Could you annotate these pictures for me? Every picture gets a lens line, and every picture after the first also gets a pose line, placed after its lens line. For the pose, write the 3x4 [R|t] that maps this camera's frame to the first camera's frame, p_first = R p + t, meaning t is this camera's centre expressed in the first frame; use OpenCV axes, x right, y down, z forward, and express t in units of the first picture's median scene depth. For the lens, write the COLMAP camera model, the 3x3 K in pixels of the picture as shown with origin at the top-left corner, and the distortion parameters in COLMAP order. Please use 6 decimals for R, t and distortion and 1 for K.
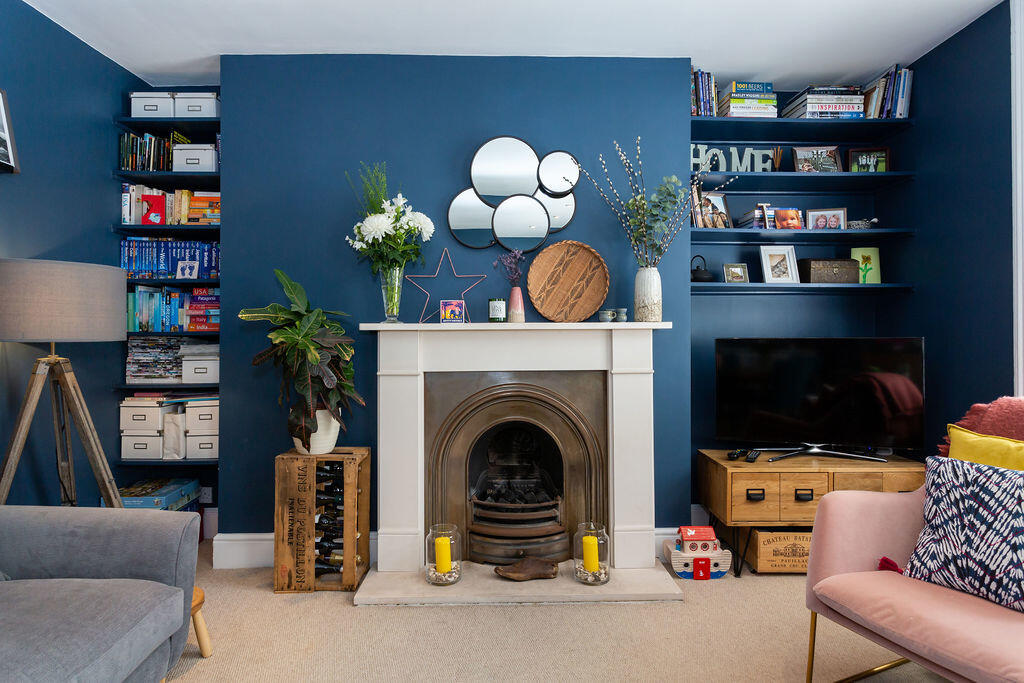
lens RADIAL K [[530.2, 0, 512.0], [0, 530.2, 341.5], [0, 0, 1]] dist [-0.001005, 0.000677]
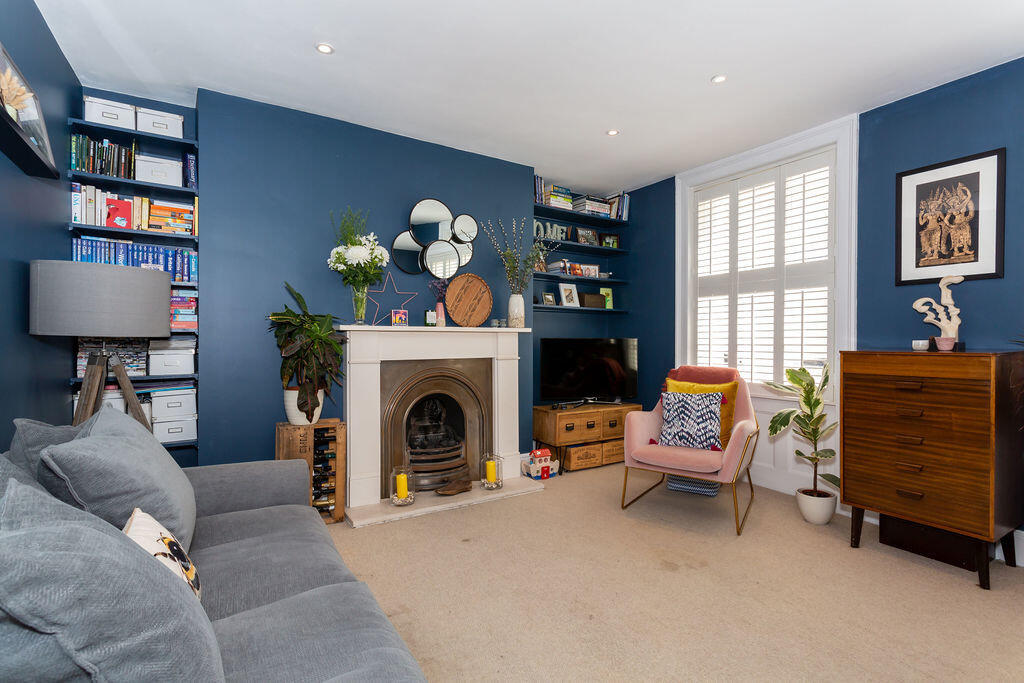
lens RADIAL K [[476.2, 0, 504.9], [0, 476.2, 343.6], [0, 0, 1]] dist [0.000252, 0.000224]
pose [[0.857924, 0.001627, 0.513773, -0.512547], [-0.005693, 0.999964, 0.006339, 0.002763], [-0.513744, -0.008363, 0.857902, -0.233741]]
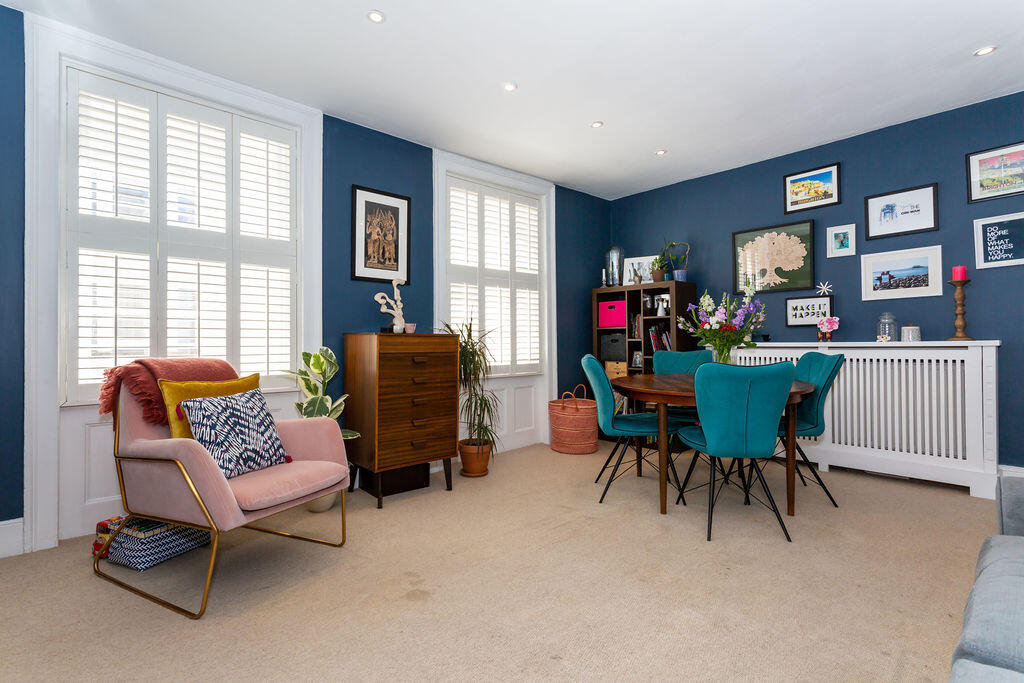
lens RADIAL K [[476.2, 0, 504.9], [0, 476.2, 343.6], [0, 0, 1]] dist [0.000252, 0.000224]
pose [[-0.657829, 0.008607, 0.753119, -0.413594], [0.003703, 0.999960, -0.008194, 0.054679], [-0.753159, -0.002601, -0.657834, 0.756757]]
